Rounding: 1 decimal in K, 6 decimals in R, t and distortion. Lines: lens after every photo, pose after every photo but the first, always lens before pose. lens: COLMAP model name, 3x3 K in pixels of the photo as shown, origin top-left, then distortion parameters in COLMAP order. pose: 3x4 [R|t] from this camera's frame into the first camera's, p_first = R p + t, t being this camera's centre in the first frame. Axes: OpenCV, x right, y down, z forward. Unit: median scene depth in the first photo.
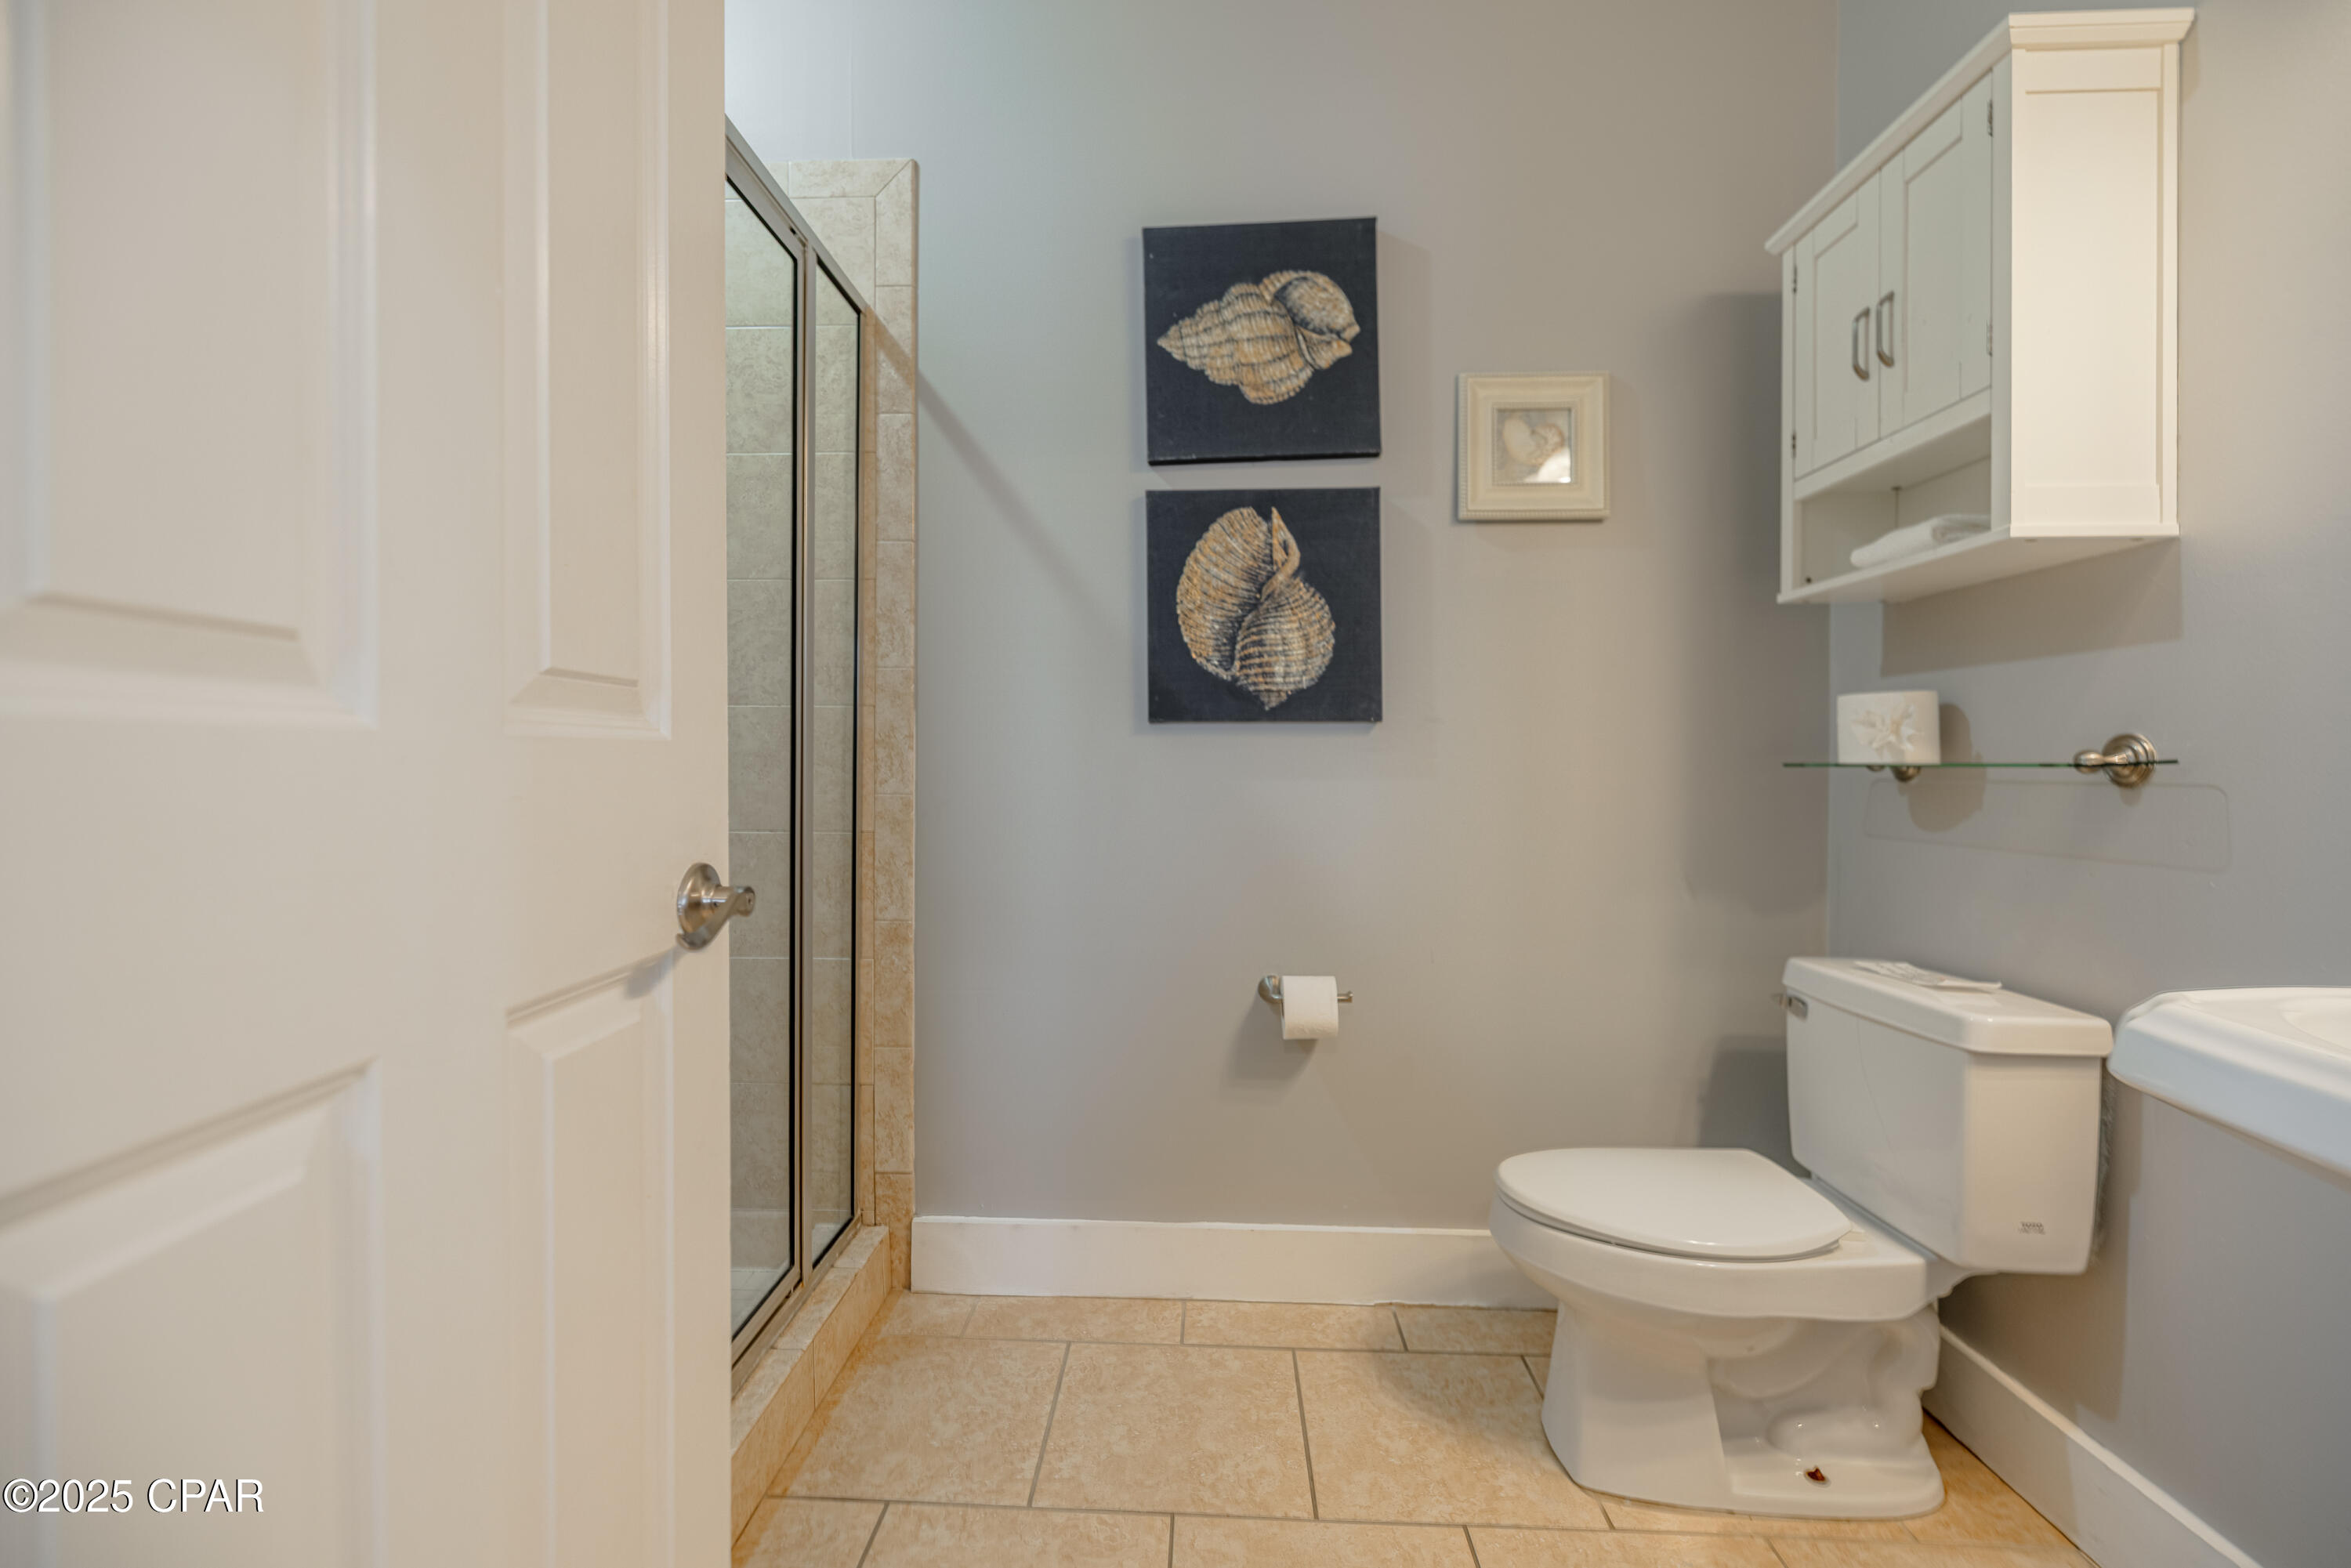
lens RADIAL K [[1001.6, 0, 1158.8], [0, 1001.6, 786.0], [0, 0, 1]] dist [-0.000462, -0.000105]
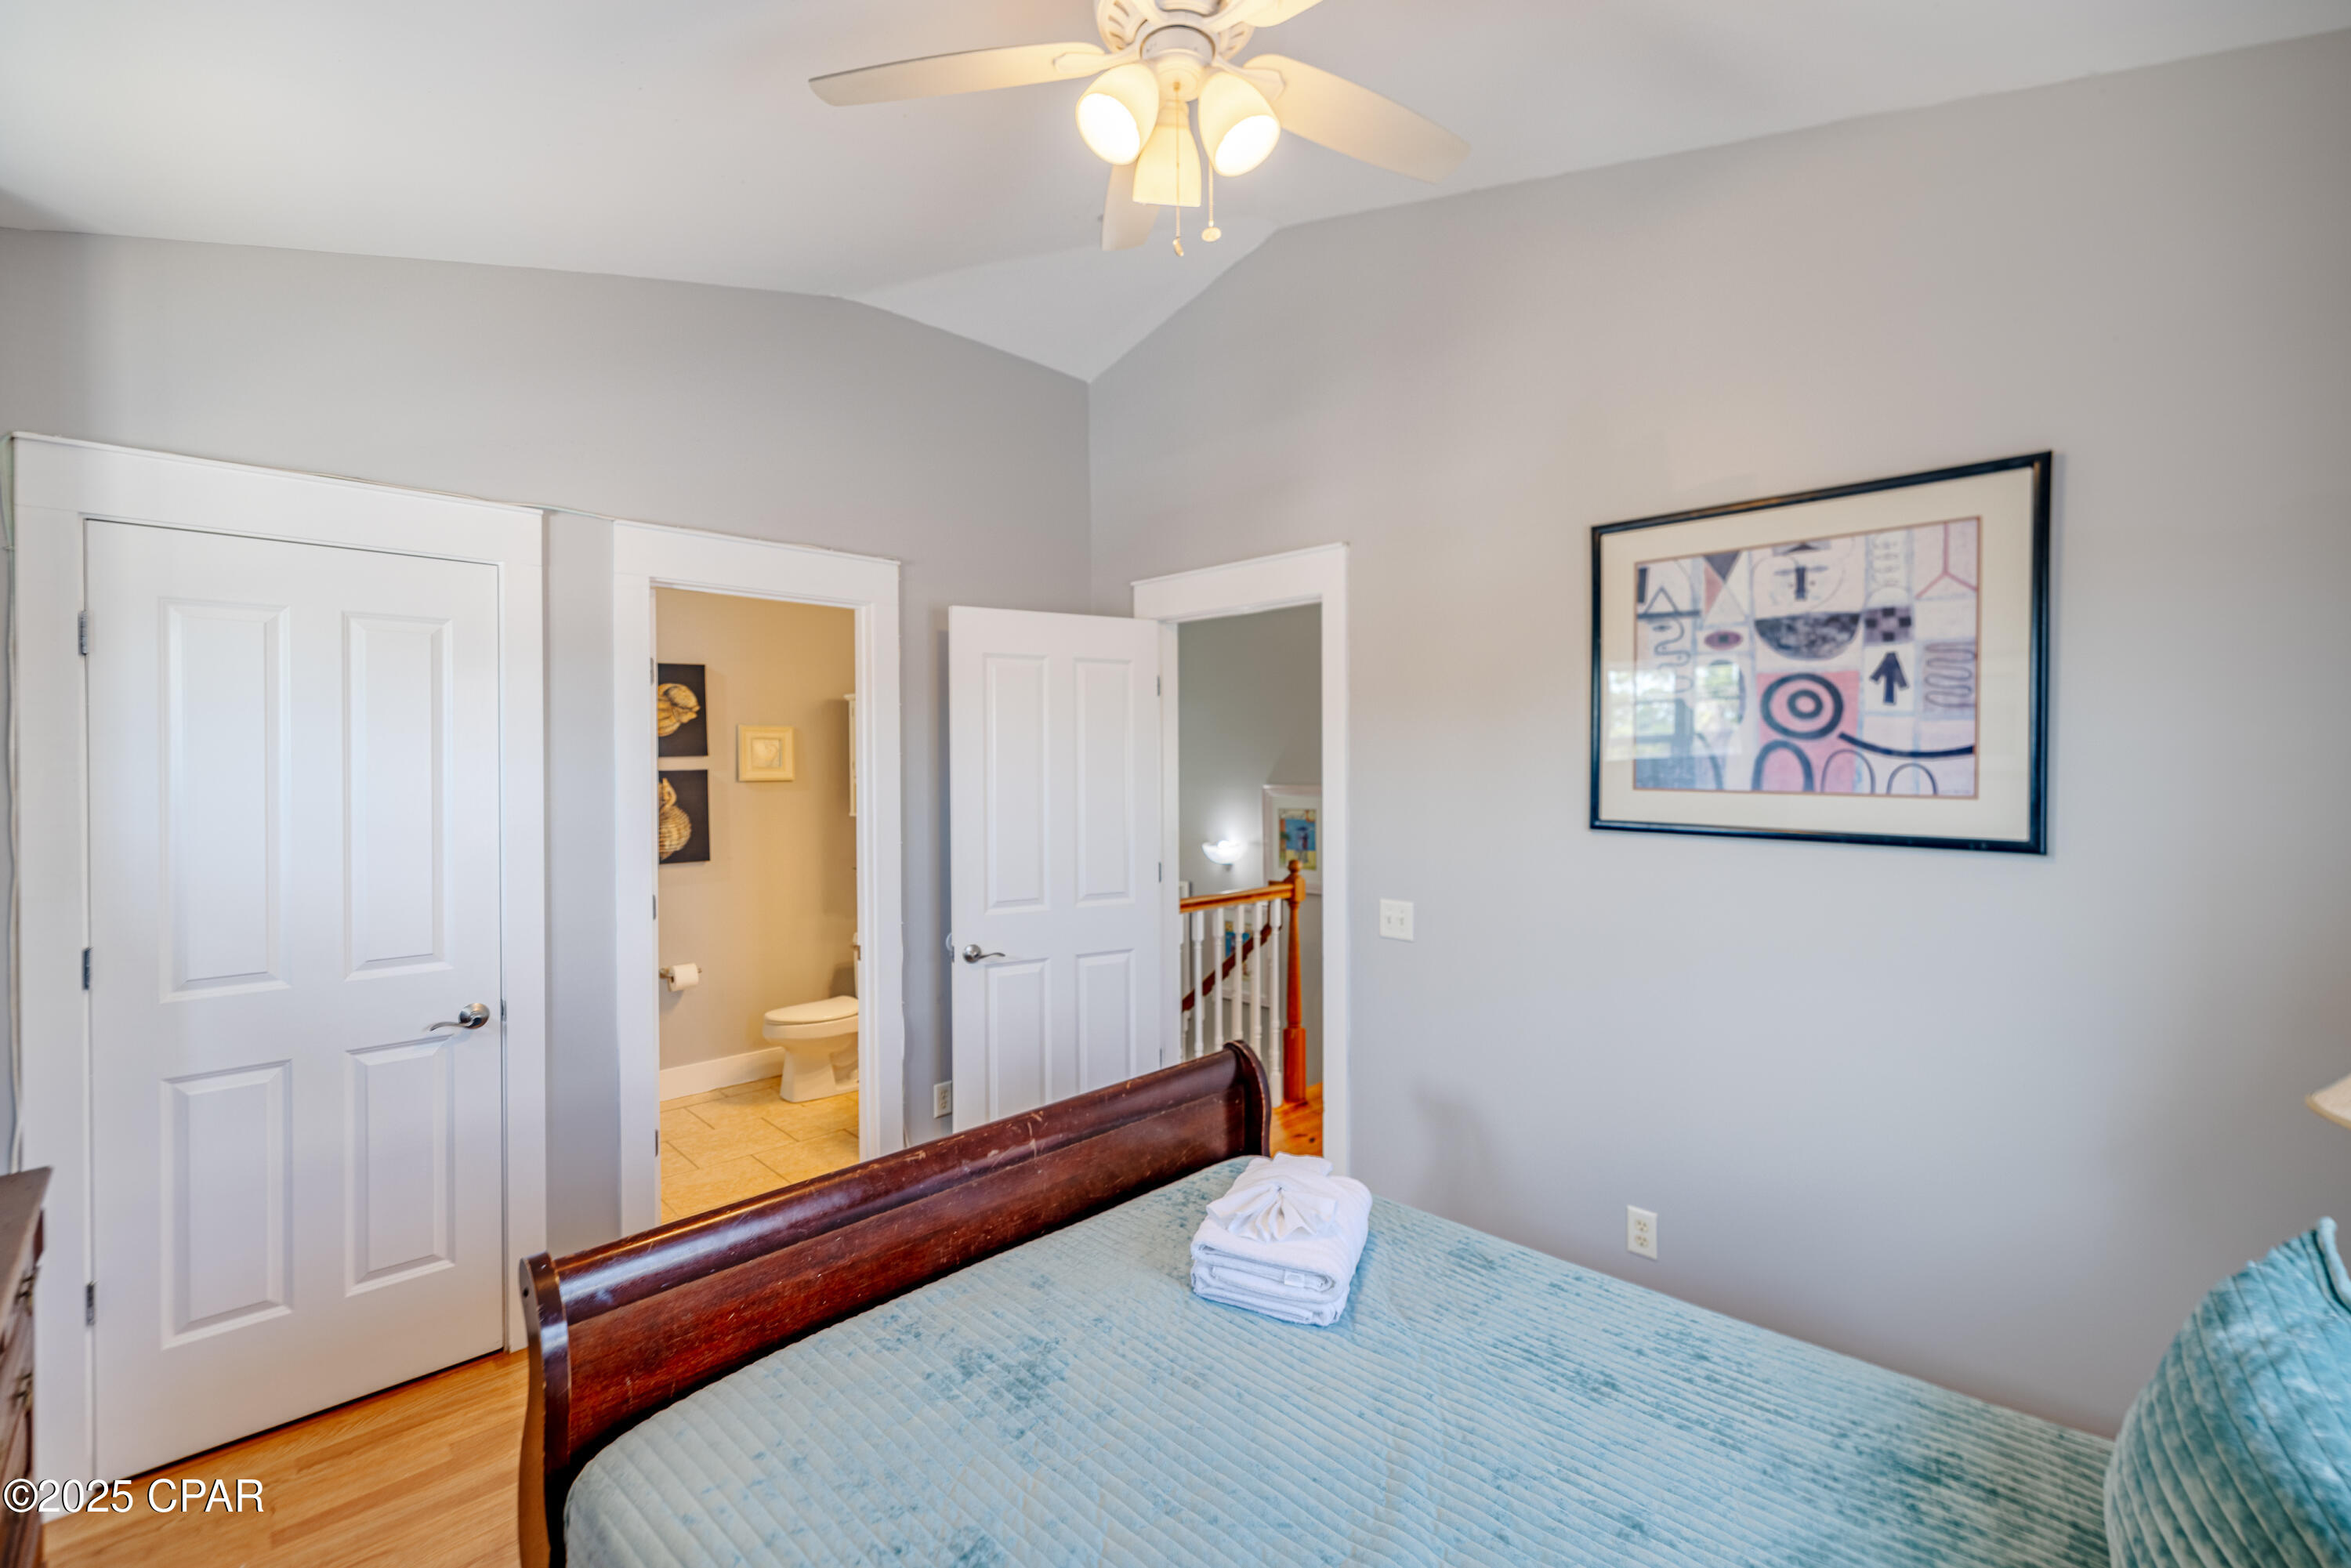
lens RADIAL K [[1001.6, 0, 1174.7], [0, 1001.6, 770.8], [0, 0, 1]] dist [-0.000462, -0.000105]
pose [[0.690493, -0.014246, 0.723198, -0.807119], [0.011738, 0.999895, 0.008490, -0.303499], [-0.723243, 0.002627, 0.690588, -1.627693]]
